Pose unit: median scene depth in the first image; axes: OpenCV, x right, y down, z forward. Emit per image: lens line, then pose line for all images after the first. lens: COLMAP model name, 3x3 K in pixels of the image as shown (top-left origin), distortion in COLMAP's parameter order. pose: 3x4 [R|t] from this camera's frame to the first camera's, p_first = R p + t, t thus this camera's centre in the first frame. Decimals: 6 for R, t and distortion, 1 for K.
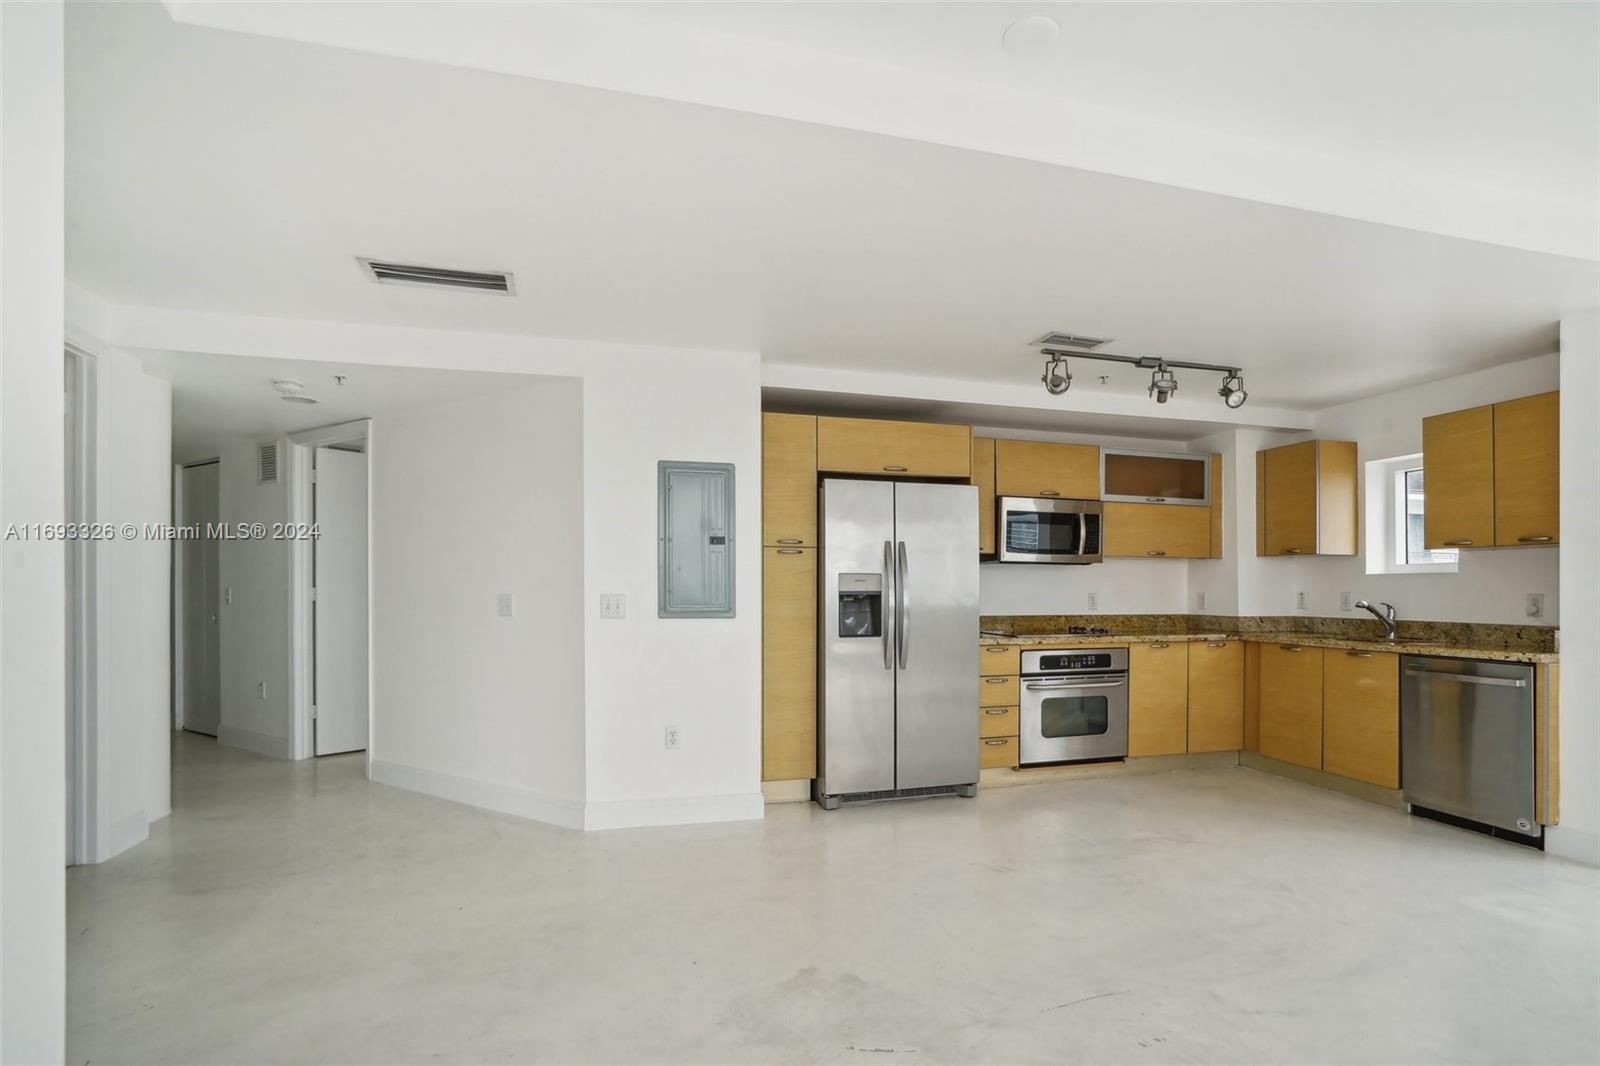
lens RADIAL K [[762.7, 0, 808.7], [0, 762.7, 584.7], [0, 0, 1]] dist [-0.044019, 0.012965]
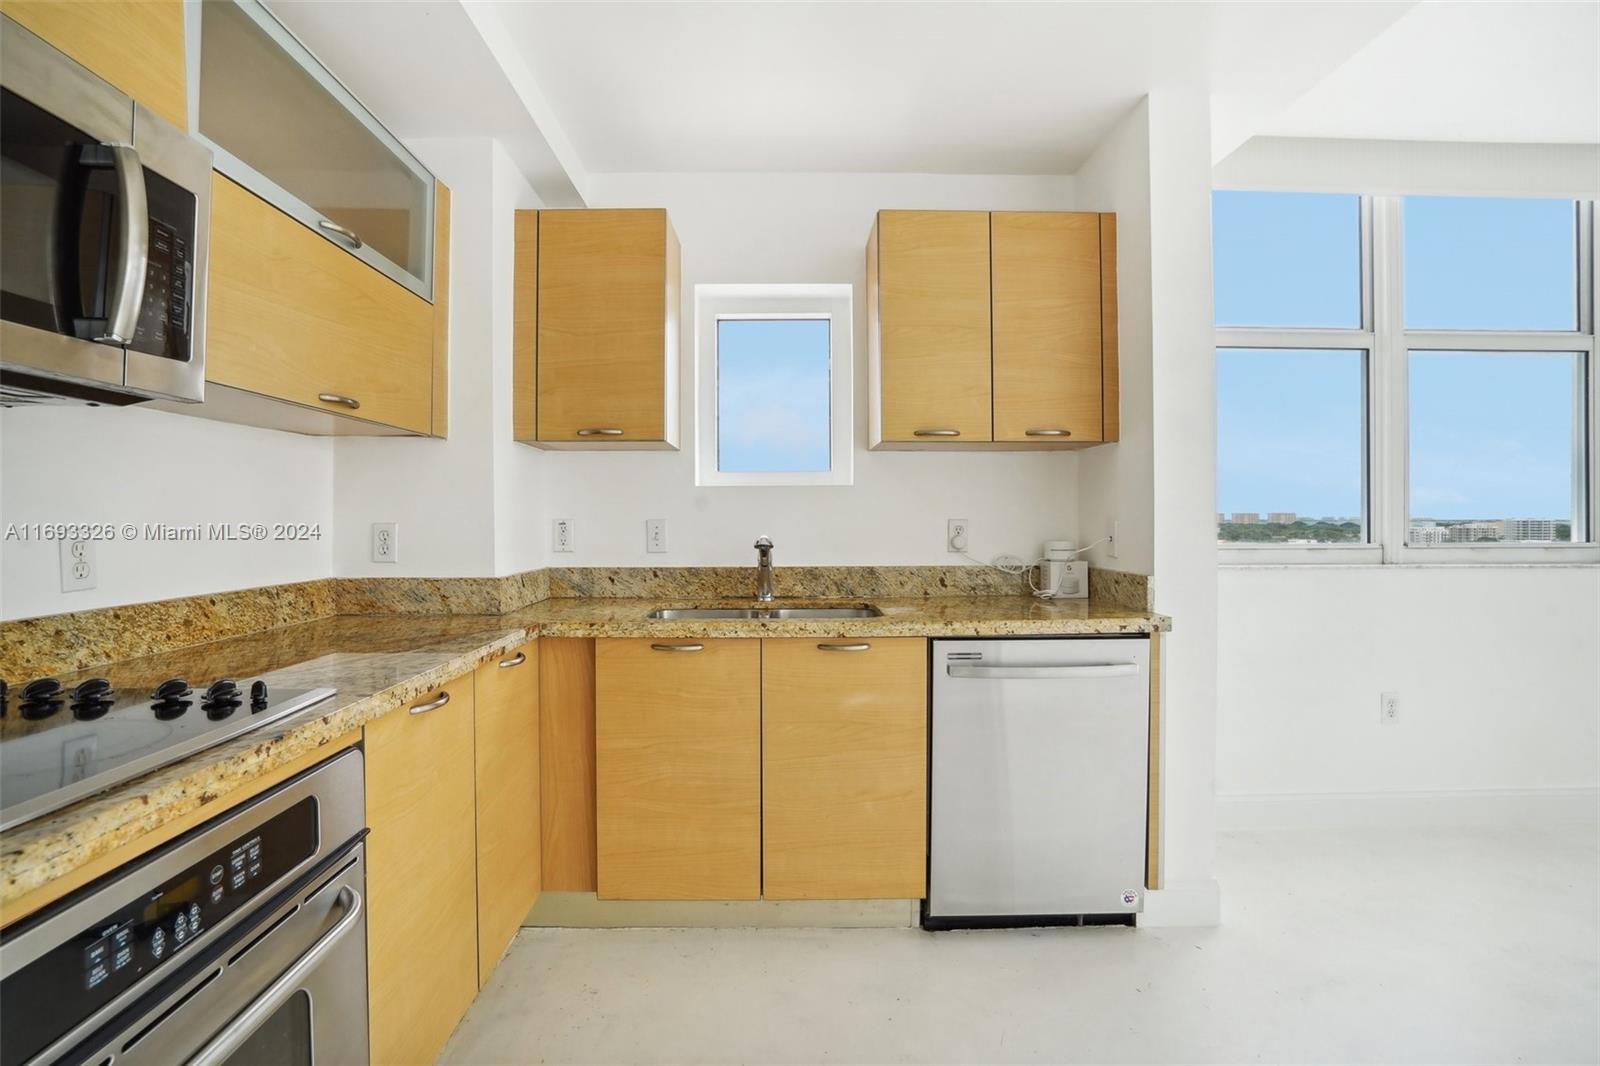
lens RADIAL K [[762.7, 0, 779.9], [0, 762.7, 524.0], [0, 0, 1]] dist [-0.044019, 0.012965]
pose [[0.255626, -0.010124, 0.966723, 0.234802], [-0.001700, 0.999939, 0.010922, 0.008062], [-0.966774, -0.004436, 0.255593, 0.869755]]
